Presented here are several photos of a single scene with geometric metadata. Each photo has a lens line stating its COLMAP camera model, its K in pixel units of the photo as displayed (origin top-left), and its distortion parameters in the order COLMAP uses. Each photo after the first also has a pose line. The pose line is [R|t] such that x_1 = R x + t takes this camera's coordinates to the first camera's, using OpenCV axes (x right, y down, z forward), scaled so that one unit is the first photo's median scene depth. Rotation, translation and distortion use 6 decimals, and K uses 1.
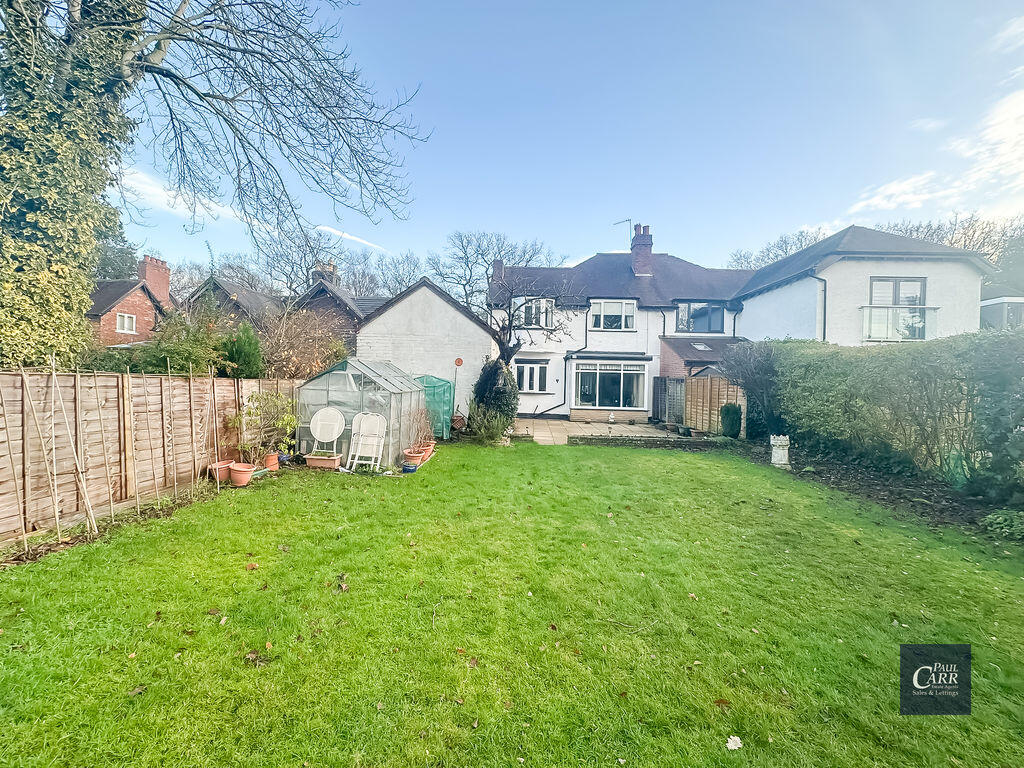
lens RADIAL K [[408.7, 0, 512.2], [0, 408.7, 382.1], [0, 0, 1]] dist [-0.002309, -0.000678]
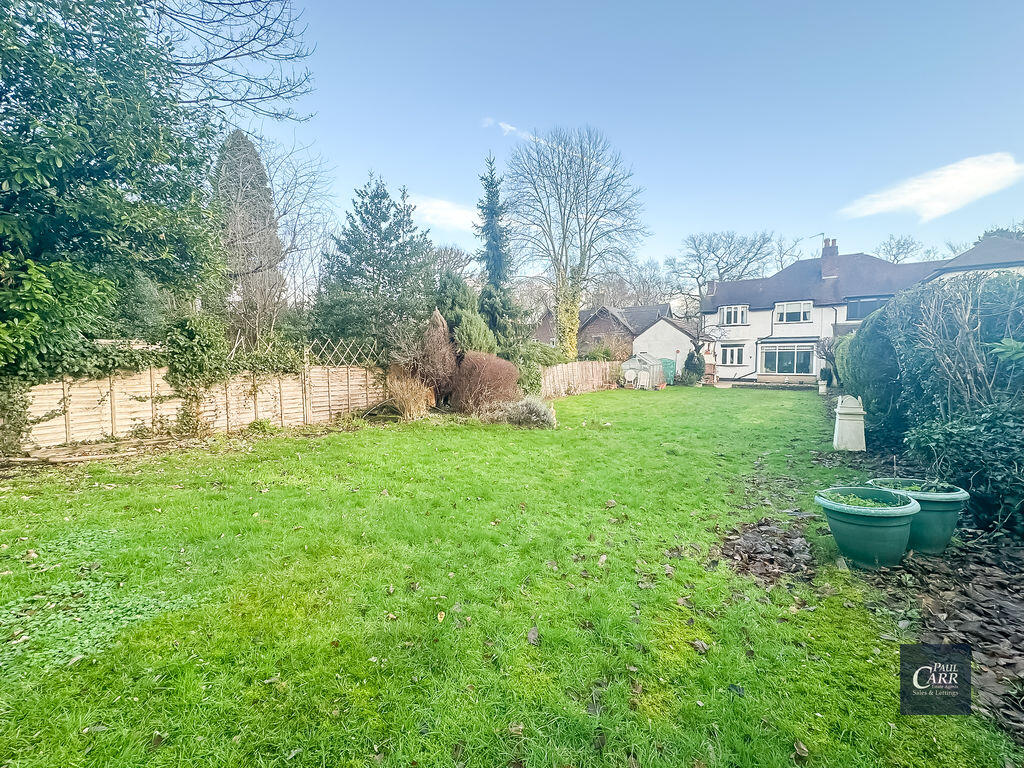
lens RADIAL K [[408.7, 0, 512.2], [0, 408.7, 382.1], [0, 0, 1]] dist [-0.002309, -0.000678]
pose [[0.842969, 0.003522, -0.537950, 0.184250], [0.025968, 0.998546, 0.047230, -0.006085], [0.537334, -0.053783, 0.841653, -0.827751]]
